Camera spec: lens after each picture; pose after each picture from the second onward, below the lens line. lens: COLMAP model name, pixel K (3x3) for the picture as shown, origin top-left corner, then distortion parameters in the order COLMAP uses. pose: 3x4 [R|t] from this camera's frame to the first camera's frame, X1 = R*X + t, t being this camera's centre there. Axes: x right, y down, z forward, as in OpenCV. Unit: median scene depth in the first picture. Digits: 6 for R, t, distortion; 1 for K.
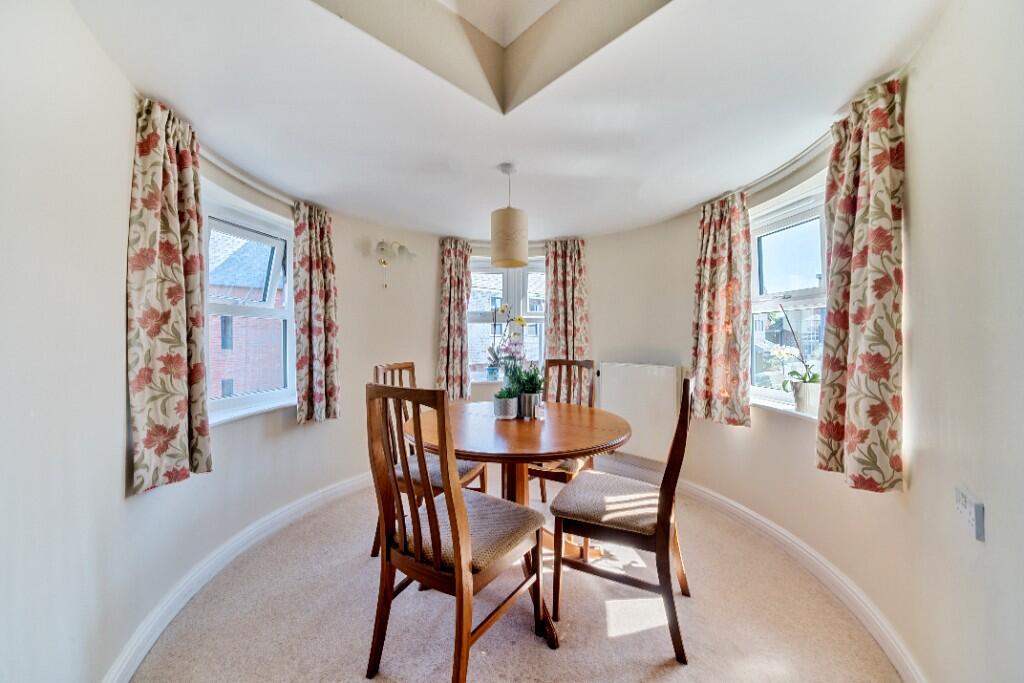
lens RADIAL K [[348.7, 0, 514.1], [0, 348.7, 339.7], [0, 0, 1]] dist [-0.002945, 0.000503]
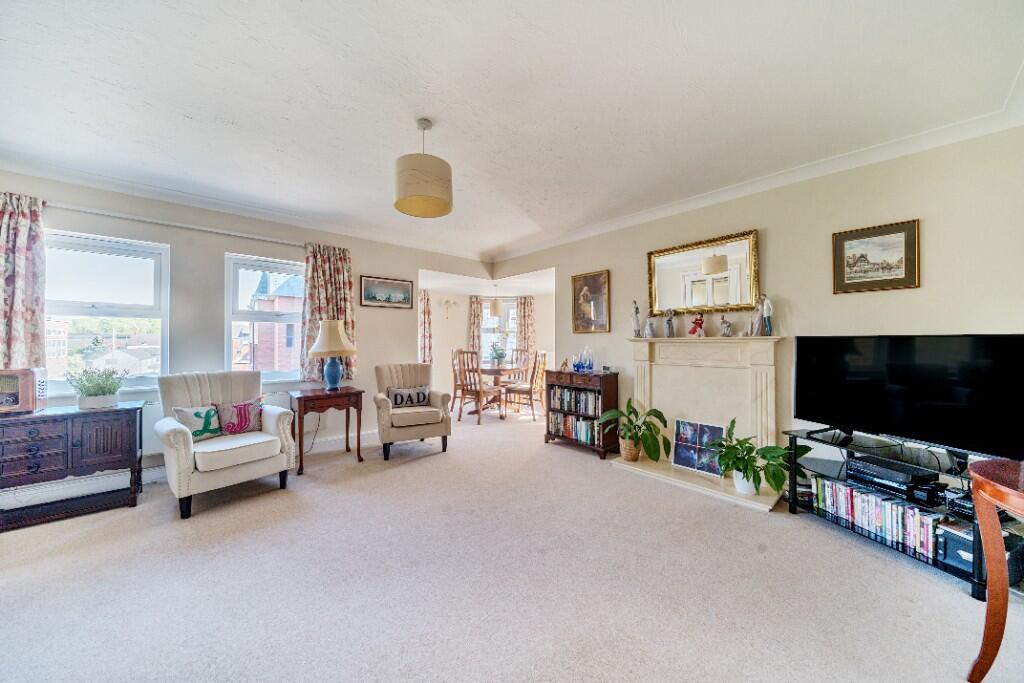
lens RADIAL K [[348.7, 0, 510.2], [0, 348.7, 335.7], [0, 0, 1]] dist [-0.002945, 0.000503]
pose [[0.999186, 0.009952, -0.039092, 0.145460], [-0.010152, 0.999936, -0.004924, -0.025731], [0.039041, 0.005317, 0.999223, -1.296444]]
